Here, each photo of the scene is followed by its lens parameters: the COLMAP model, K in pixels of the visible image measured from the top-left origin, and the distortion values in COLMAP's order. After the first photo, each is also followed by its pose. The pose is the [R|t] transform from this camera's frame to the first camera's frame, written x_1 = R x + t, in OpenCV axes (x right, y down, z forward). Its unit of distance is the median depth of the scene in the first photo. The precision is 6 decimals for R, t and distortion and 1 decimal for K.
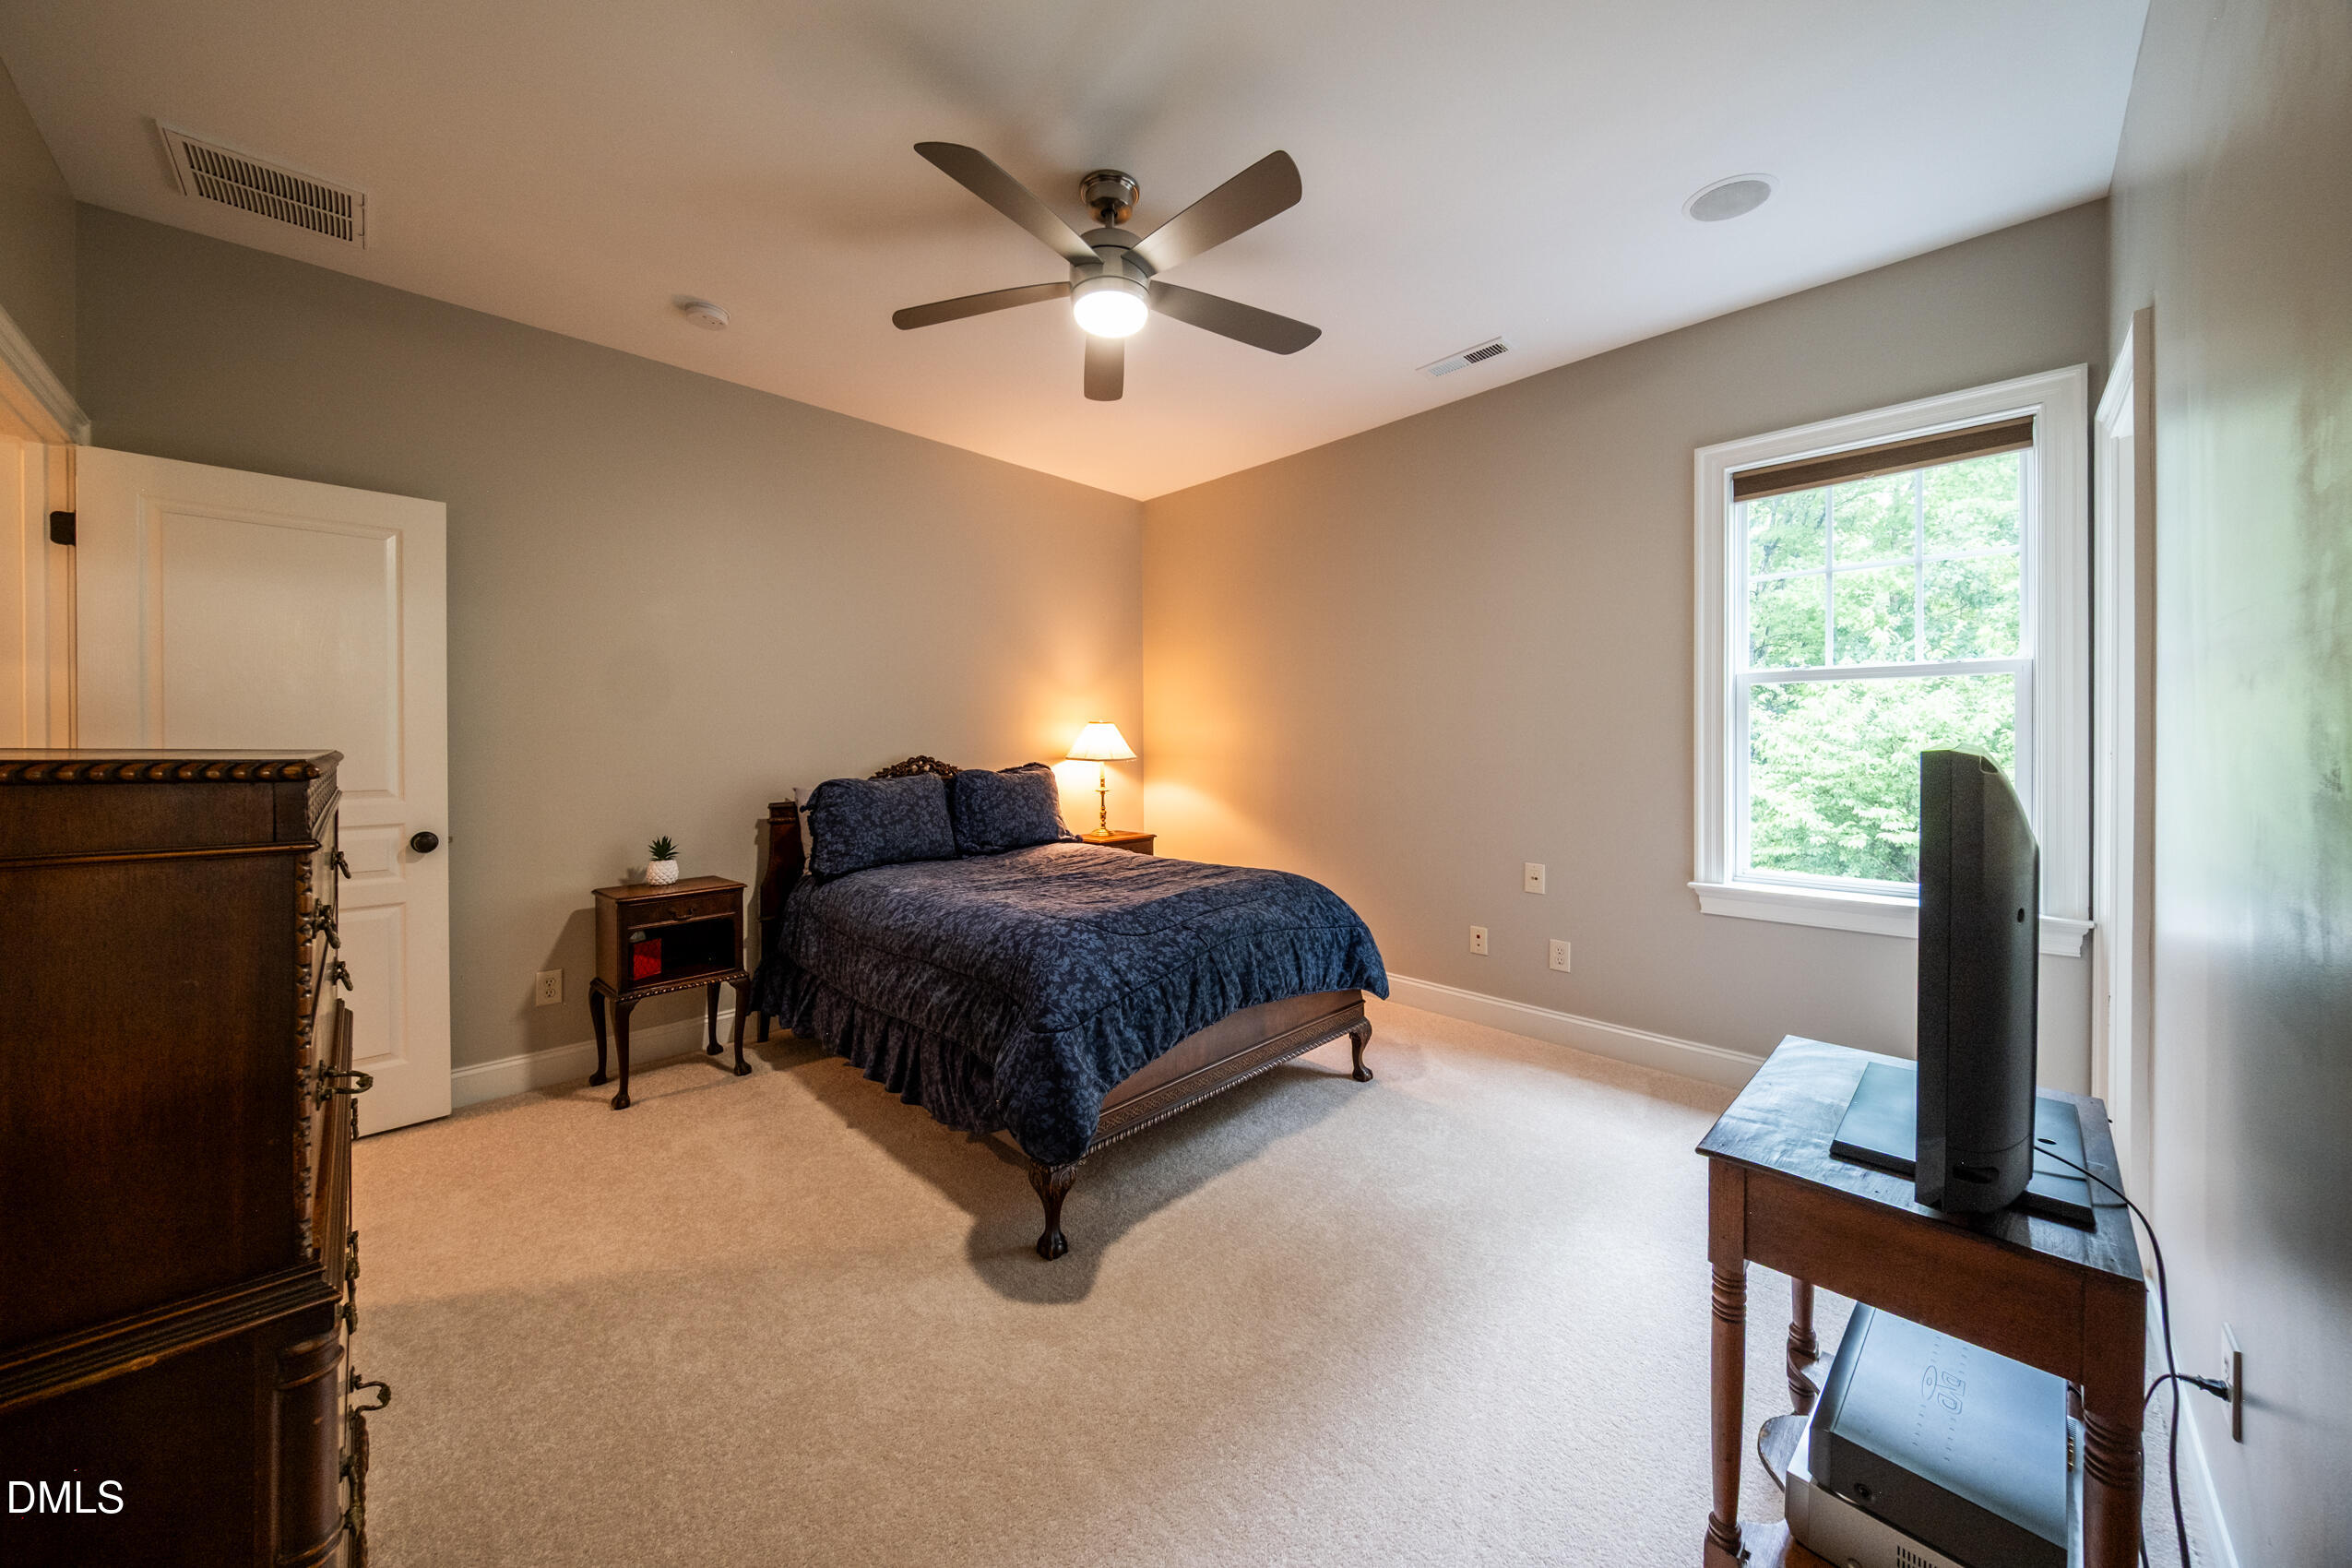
lens RADIAL K [[816.6, 0, 1176.9], [0, 816.6, 752.4], [0, 0, 1]] dist [0.001785, 0.000279]
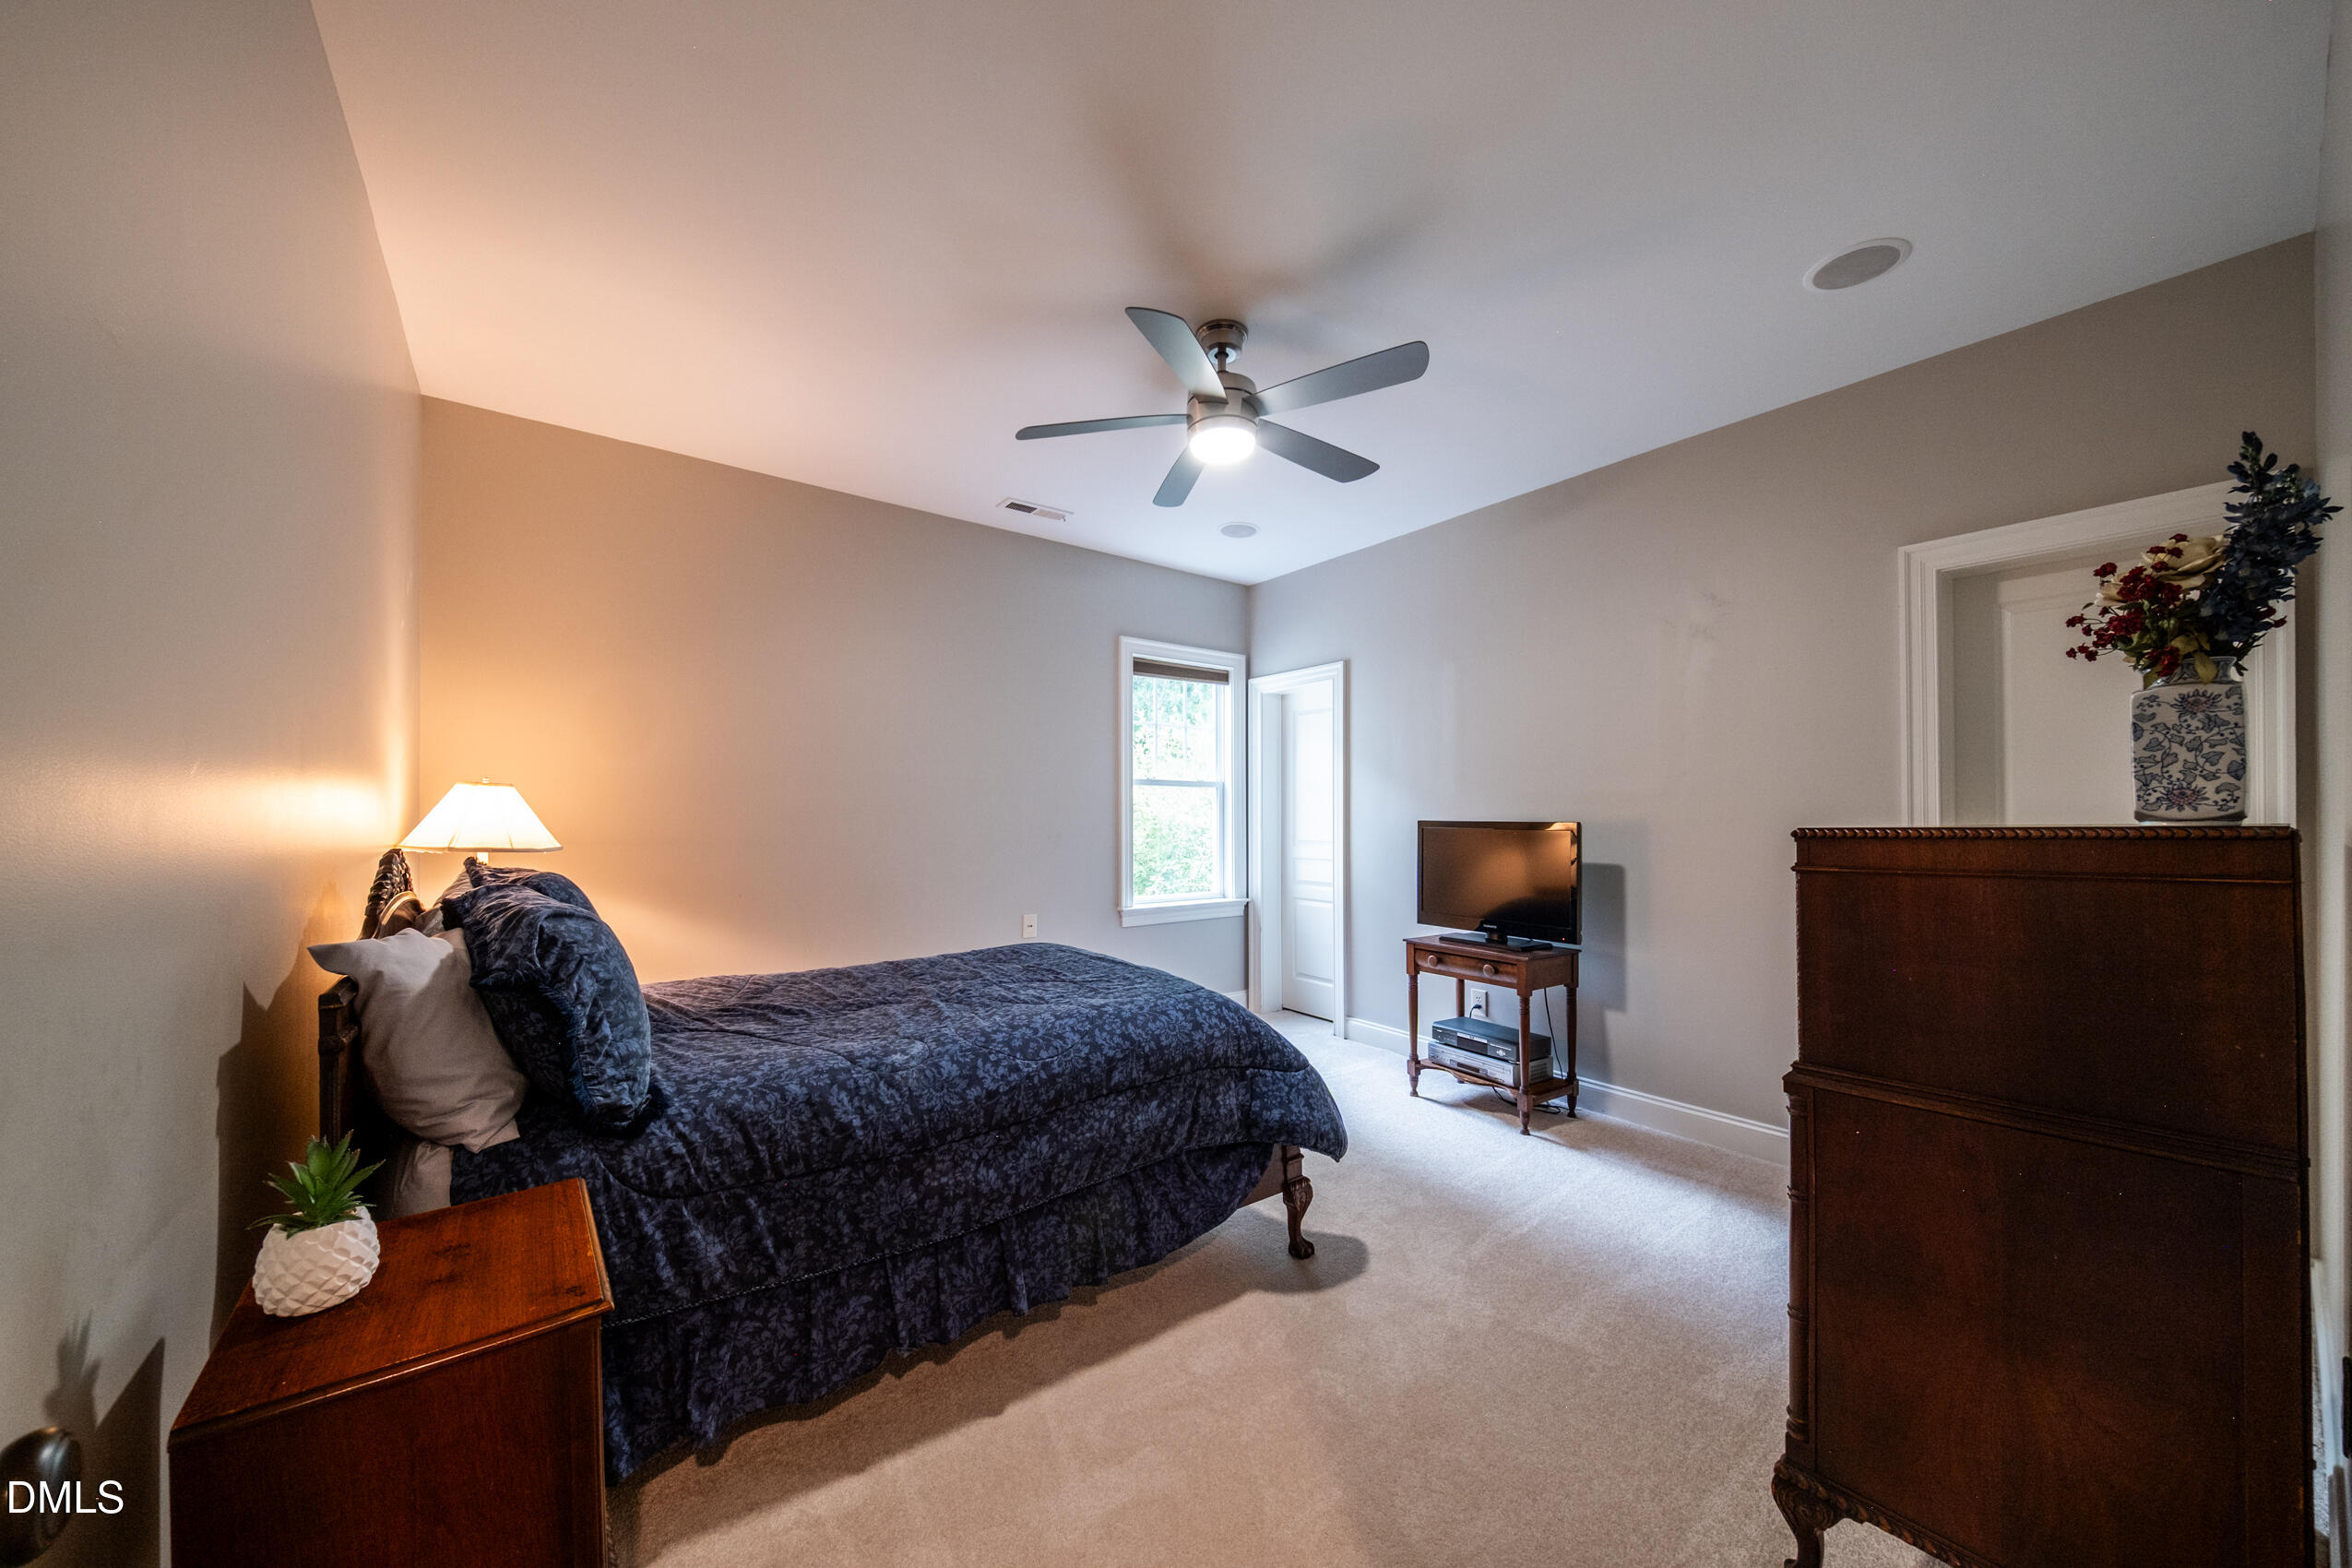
lens RADIAL K [[814.8, 0, 1171.4], [0, 814.8, 795.8], [0, 0, 1]] dist [-0.001070, -0.000131]
pose [[0.151447, 0.026953, 0.988098, -1.049839], [0.004047, 0.999603, -0.027887, -0.016646], [-0.988457, 0.008222, 0.151278, 0.770018]]
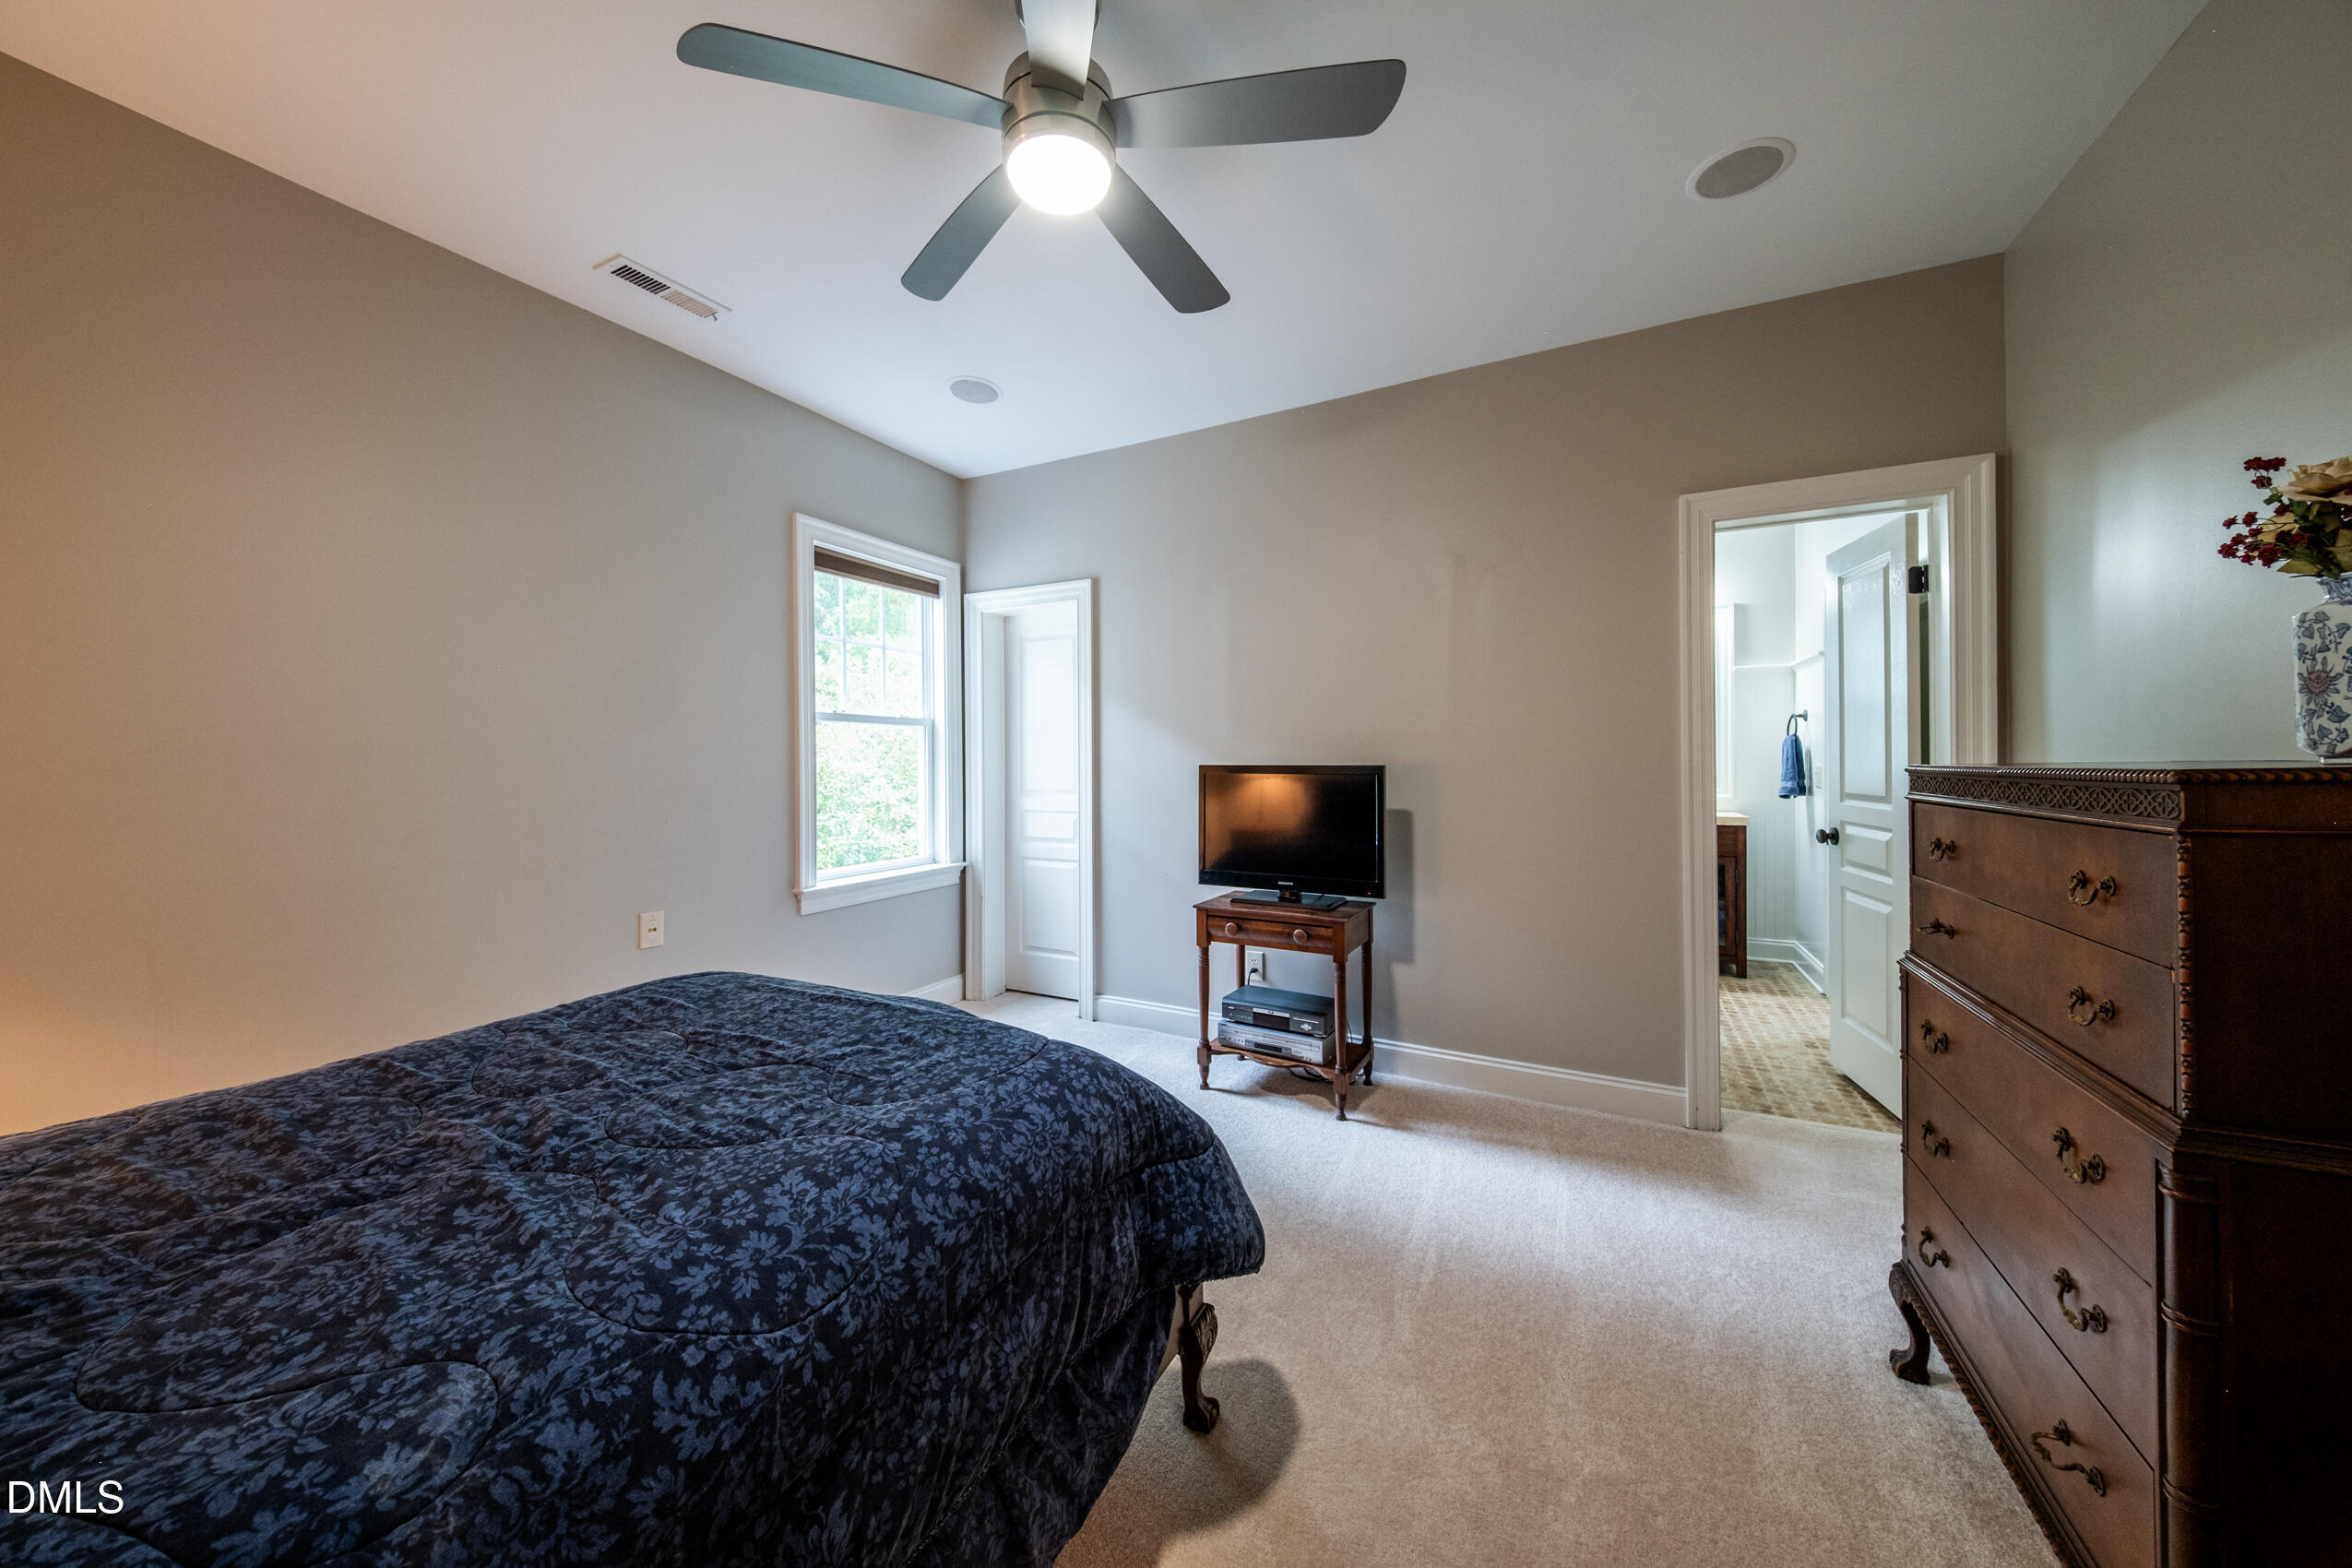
lens RADIAL K [[787.0, 0, 1183.8], [0, 787.0, 751.4], [0, 0, 1]] dist [0.029692, -0.022275]
pose [[-0.305998, 0.012306, 0.951953, -0.681747], [0.012390, 0.999883, -0.008943, -0.022188], [-0.951951, 0.009058, -0.306115, 0.956211]]
